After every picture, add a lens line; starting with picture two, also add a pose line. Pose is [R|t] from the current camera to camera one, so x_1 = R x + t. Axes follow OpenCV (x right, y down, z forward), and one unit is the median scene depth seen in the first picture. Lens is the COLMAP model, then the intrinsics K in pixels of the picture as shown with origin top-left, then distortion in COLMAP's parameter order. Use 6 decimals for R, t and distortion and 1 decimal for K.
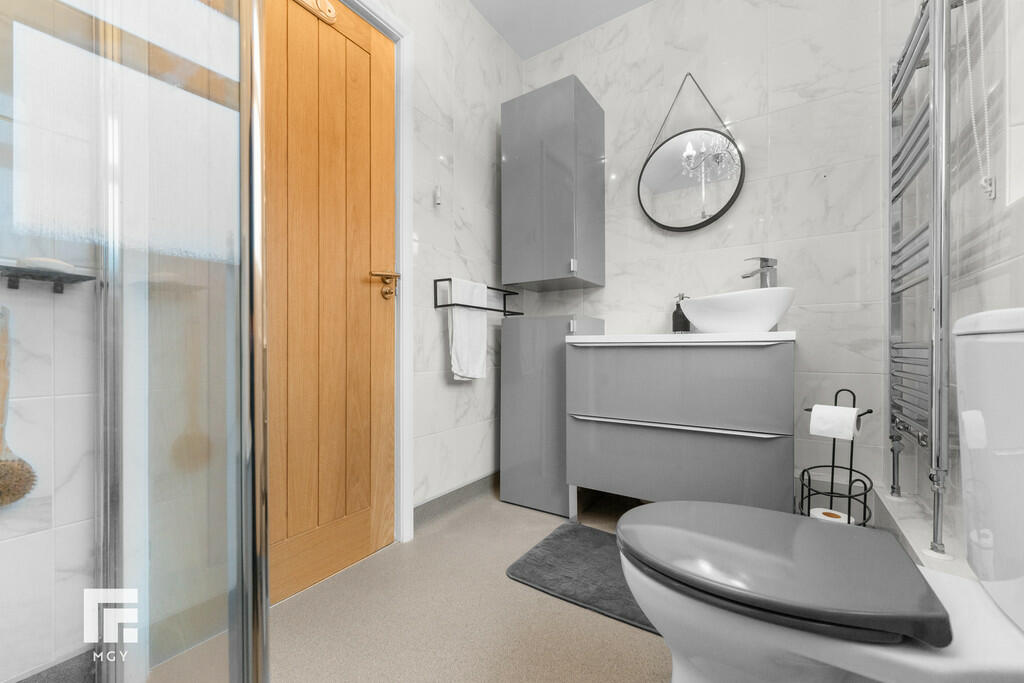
lens RADIAL K [[414.4, 0, 508.0], [0, 414.4, 343.5], [0, 0, 1]] dist [-0.003281, -0.000627]
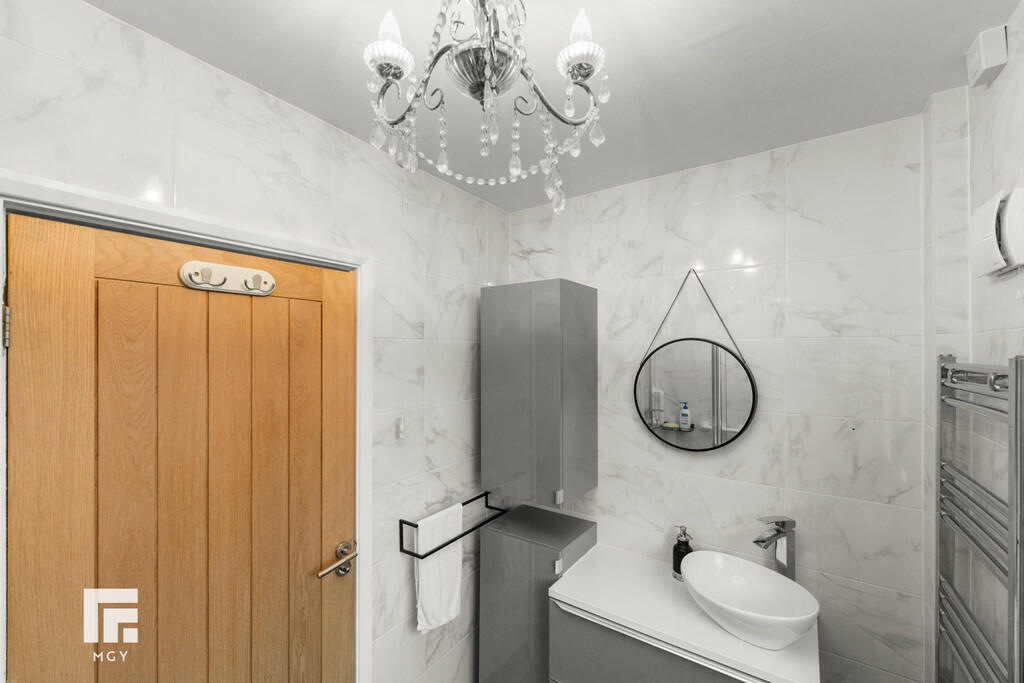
lens RADIAL K [[411.3, 0, 507.4], [0, 411.3, 339.7], [0, 0, 1]] dist [0.000523, -0.000582]
pose [[0.999908, 0.003585, -0.013049, 0.056714], [-0.003599, 0.999993, -0.001056, -0.505950], [0.013045, 0.001103, 0.999914, 0.124830]]
